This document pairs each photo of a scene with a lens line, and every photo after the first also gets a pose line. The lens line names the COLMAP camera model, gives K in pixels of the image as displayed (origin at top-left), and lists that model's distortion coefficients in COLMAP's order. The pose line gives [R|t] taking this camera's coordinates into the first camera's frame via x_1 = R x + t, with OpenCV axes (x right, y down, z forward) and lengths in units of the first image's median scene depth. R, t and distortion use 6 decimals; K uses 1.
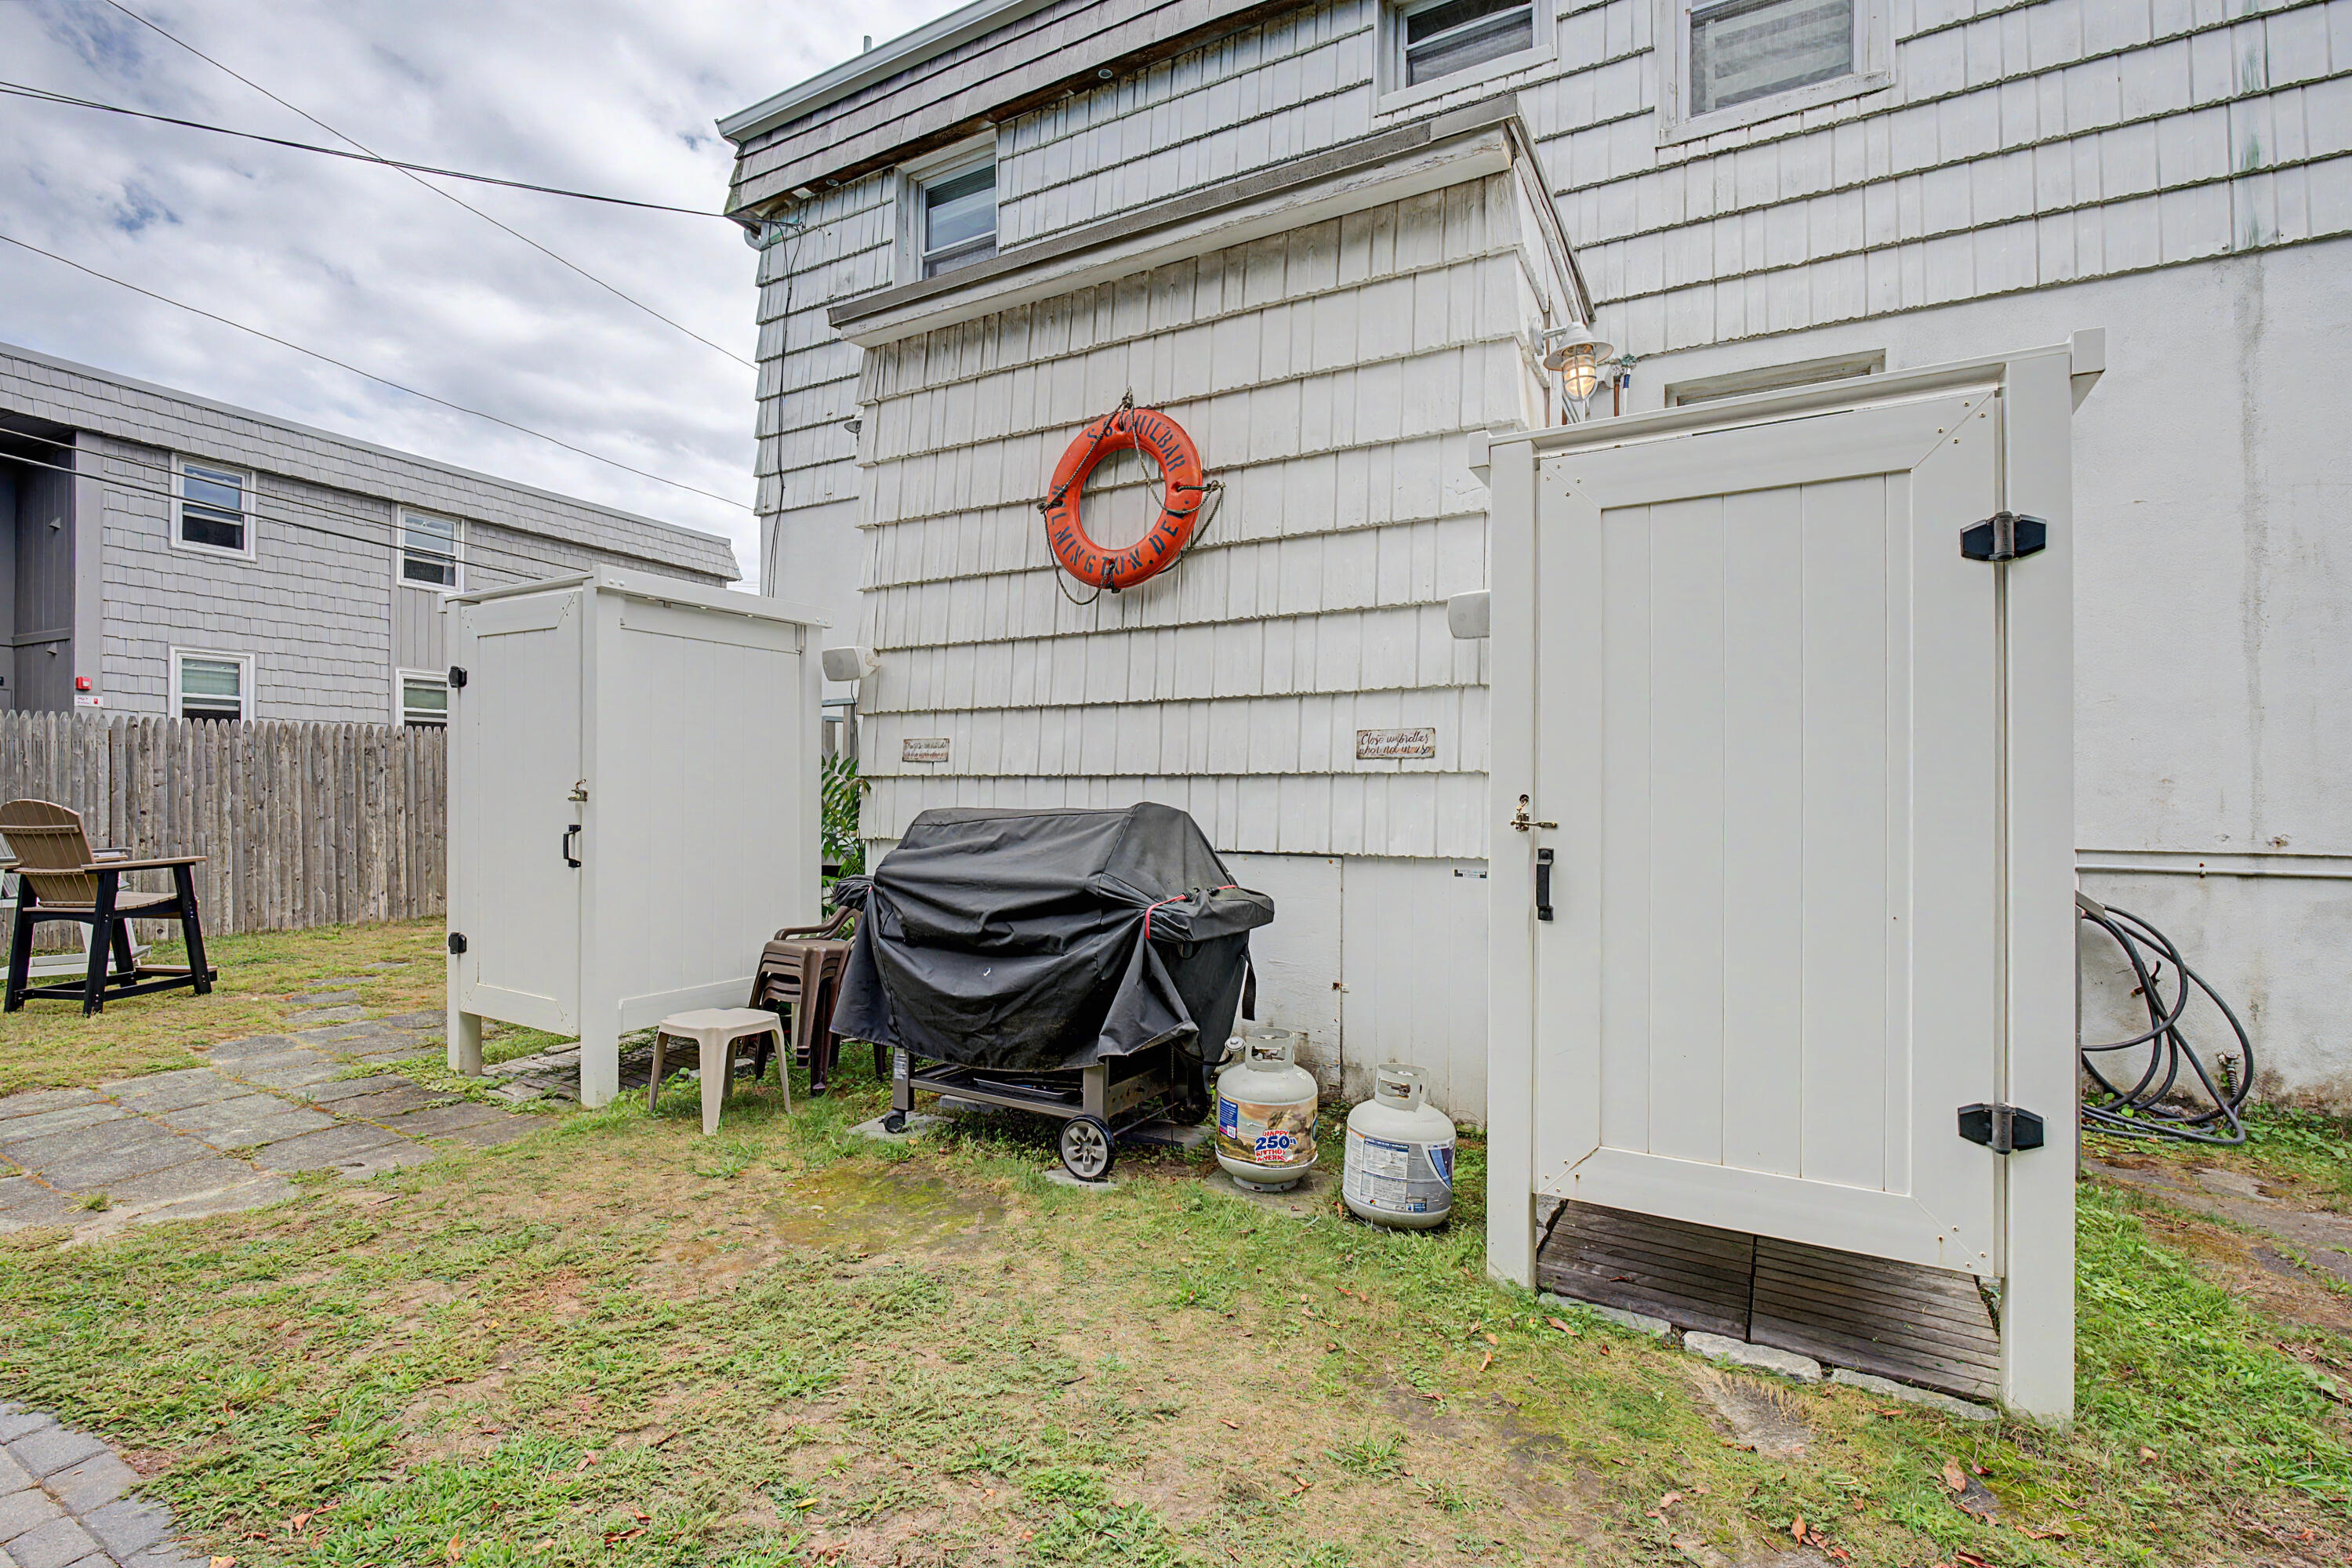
lens RADIAL K [[1047.5, 0, 1176.0], [0, 1047.5, 784.0], [0, 0, 1]] dist [-0.012916, 0.000299]
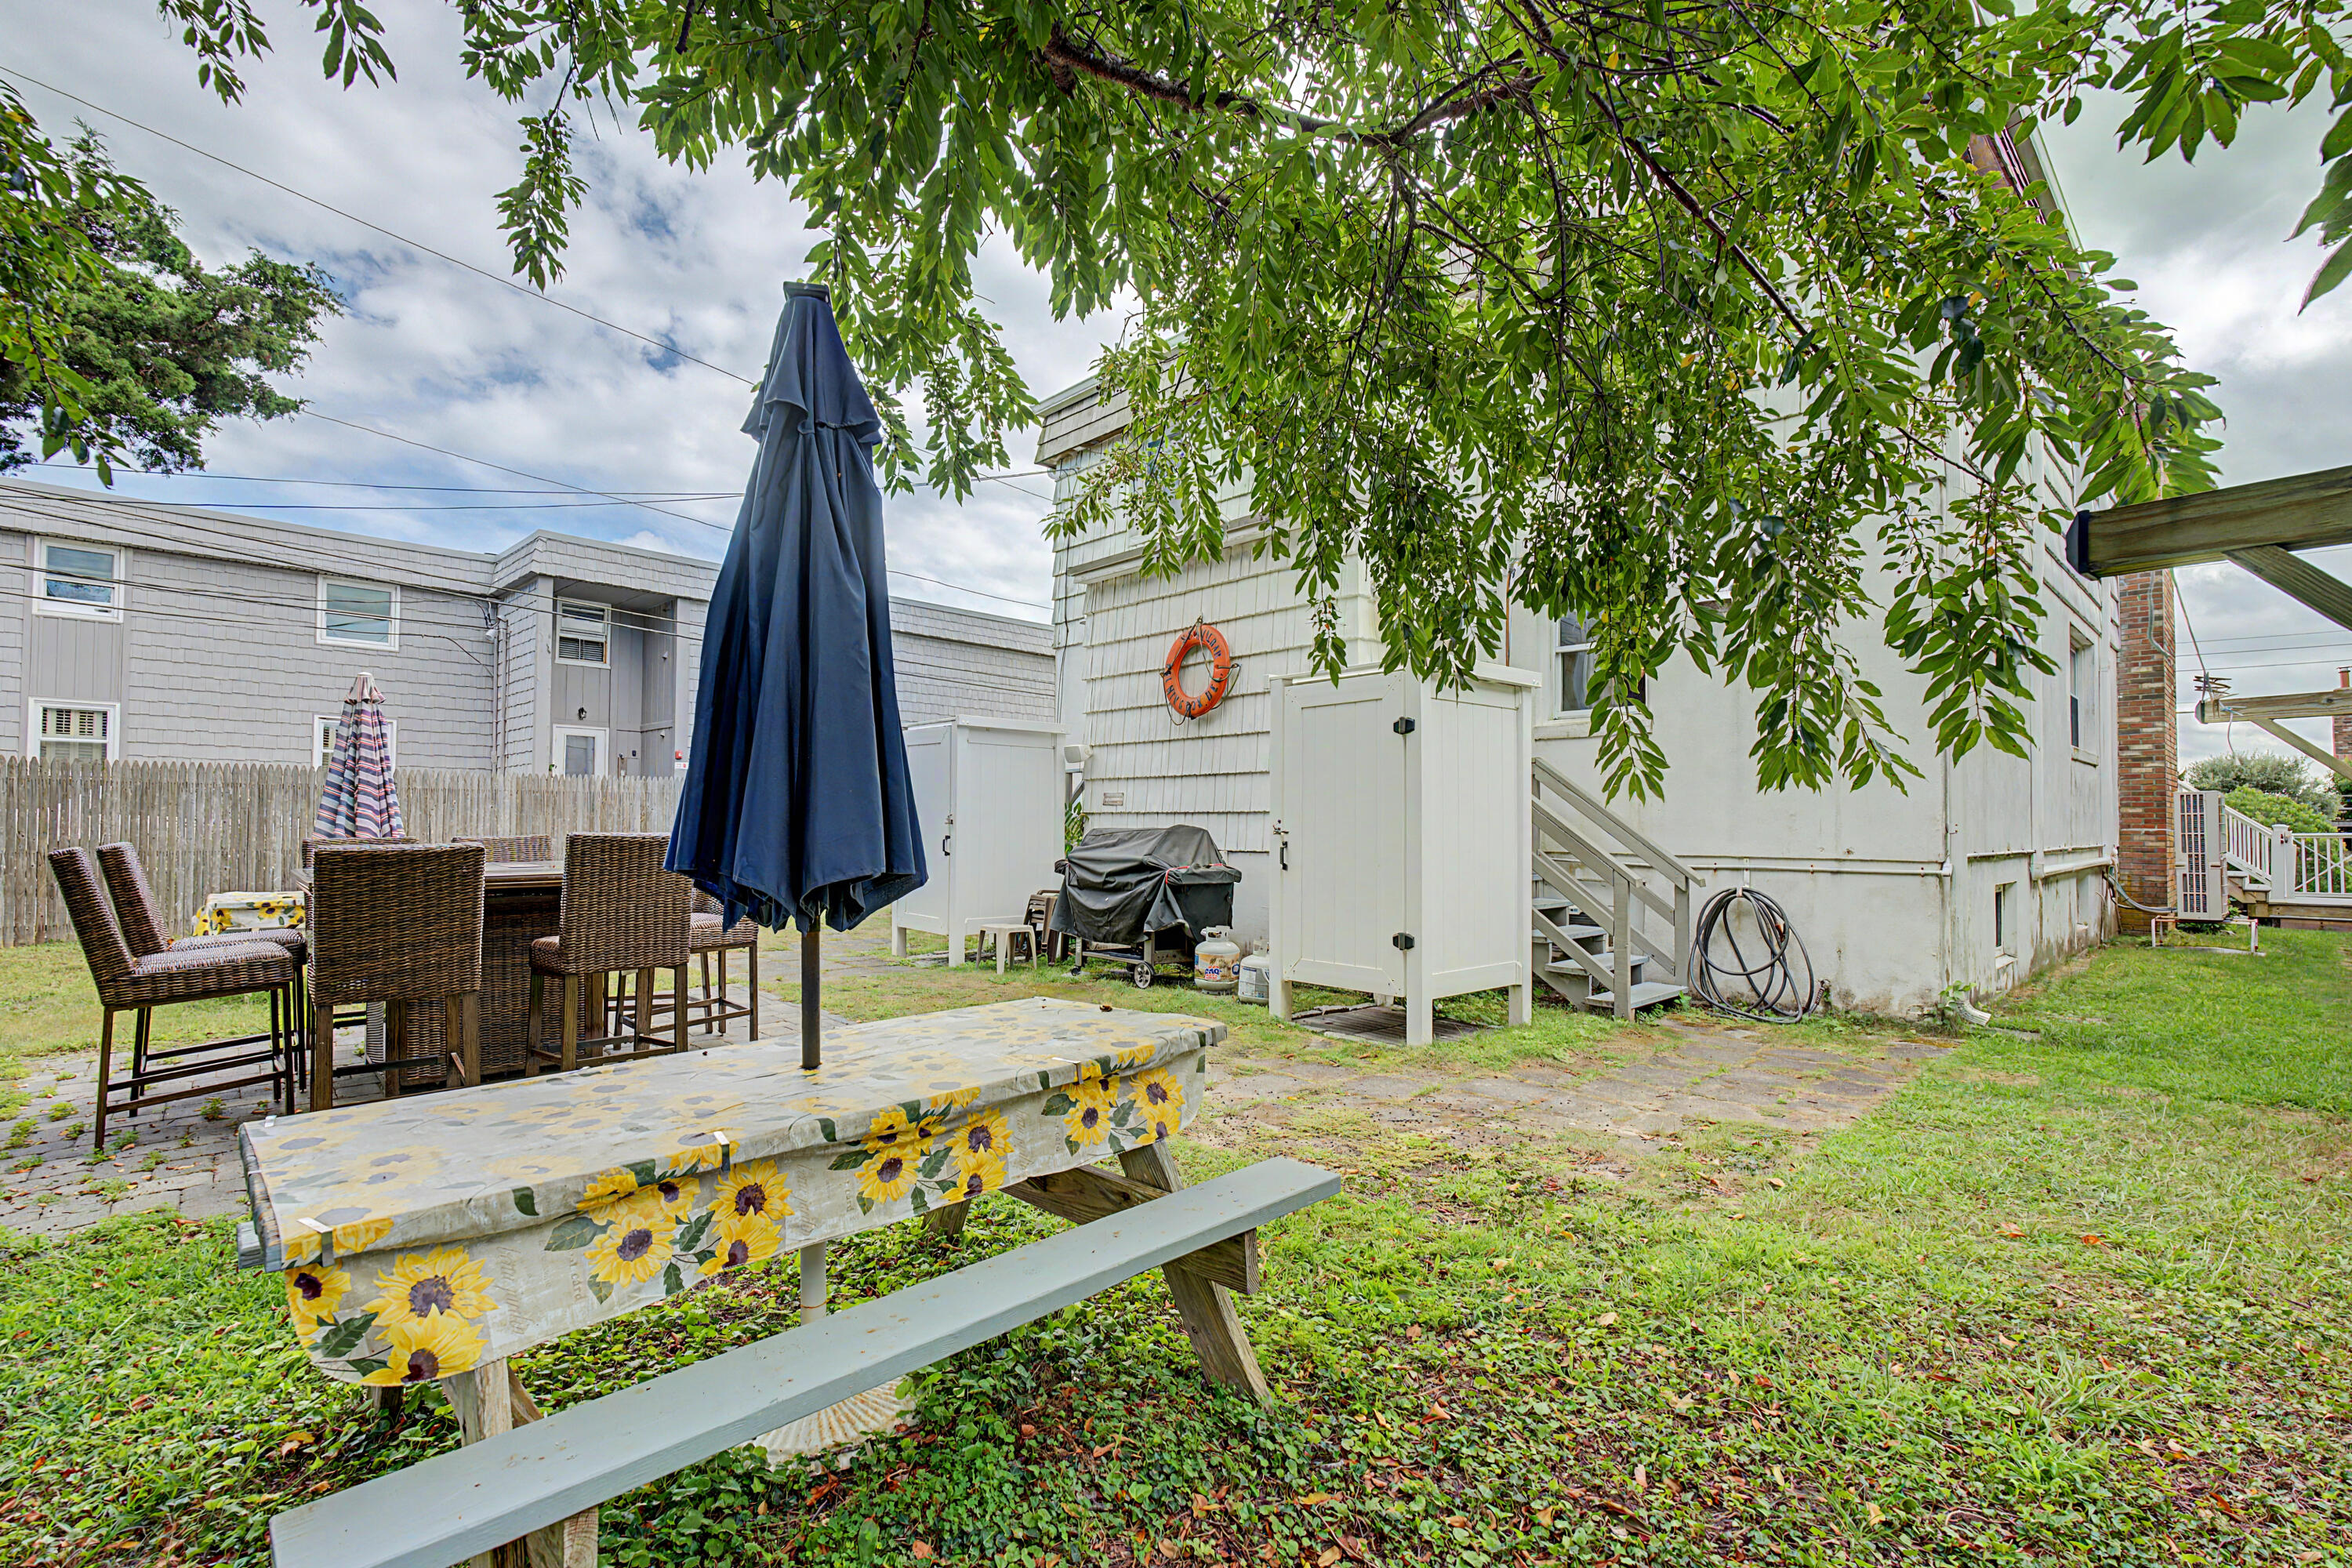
lens RADIAL K [[1047.5, 0, 1176.0], [0, 1047.5, 784.0], [0, 0, 1]] dist [-0.012916, 0.000299]
pose [[0.950509, -0.009179, -0.310560, 0.534518], [-0.001393, 0.999428, -0.033803, 0.005325], [0.310693, 0.032563, 0.949952, -0.893633]]
